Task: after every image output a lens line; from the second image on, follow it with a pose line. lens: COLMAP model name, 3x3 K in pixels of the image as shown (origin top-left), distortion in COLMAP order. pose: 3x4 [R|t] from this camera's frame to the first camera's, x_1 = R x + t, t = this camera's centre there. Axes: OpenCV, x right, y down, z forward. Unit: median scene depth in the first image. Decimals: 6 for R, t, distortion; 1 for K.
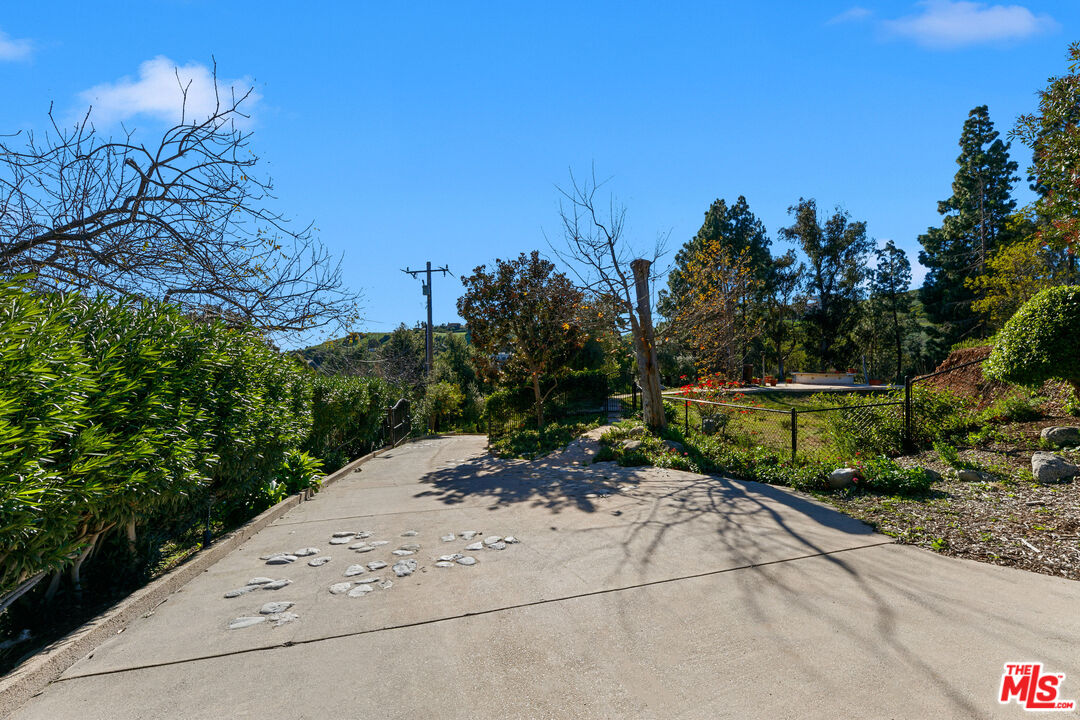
lens RADIAL K [[467.2, 0, 540.0], [0, 467.2, 360.0], [0, 0, 1]] dist [0.020151, 0.000161]
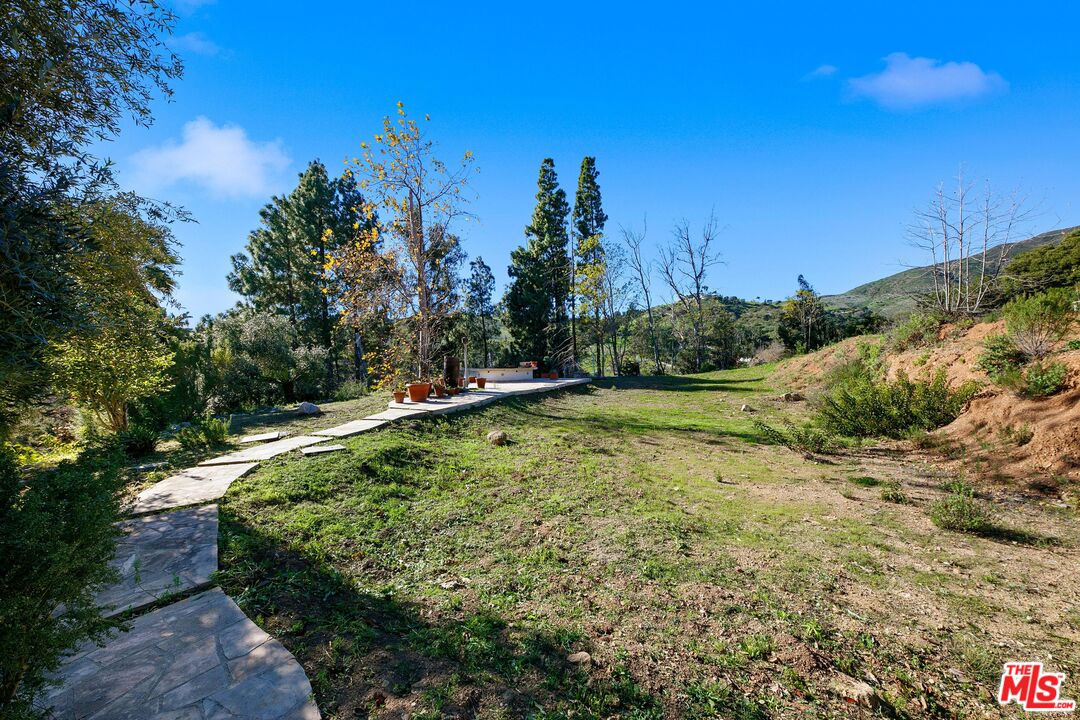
lens RADIAL K [[365.1, 0, 540.0], [0, 365.1, 360.0], [0, 0, 1]] dist [0.000999, -0.000071]
pose [[0.540481, -0.006644, 0.841330, 0.057086], [0.017754, 0.999836, -0.003510, 0.010306], [-0.841169, 0.016834, 0.540510, 0.369879]]
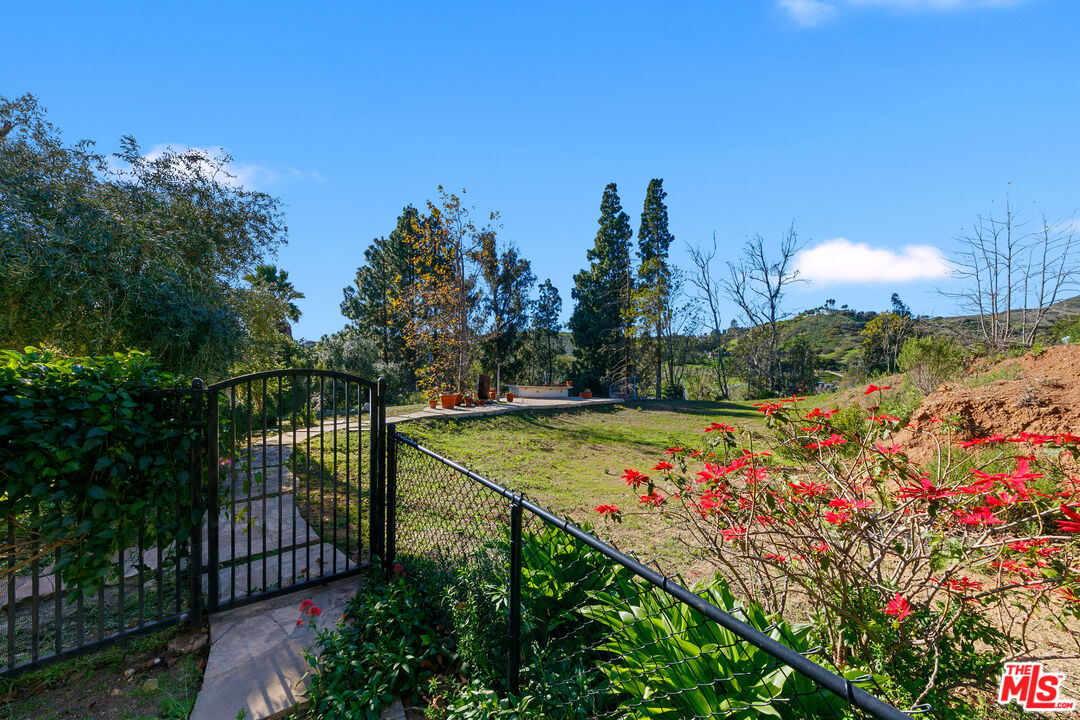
lens RADIAL K [[389.2, 0, 540.5], [0, 389.2, 369.0], [0, 0, 1]] dist [-0.000750, -0.000027]
pose [[0.731638, 0.032828, 0.680902, 0.045330], [-0.020054, 0.999444, -0.026637, 0.008818], [-0.681398, 0.005834, 0.731890, 0.261964]]
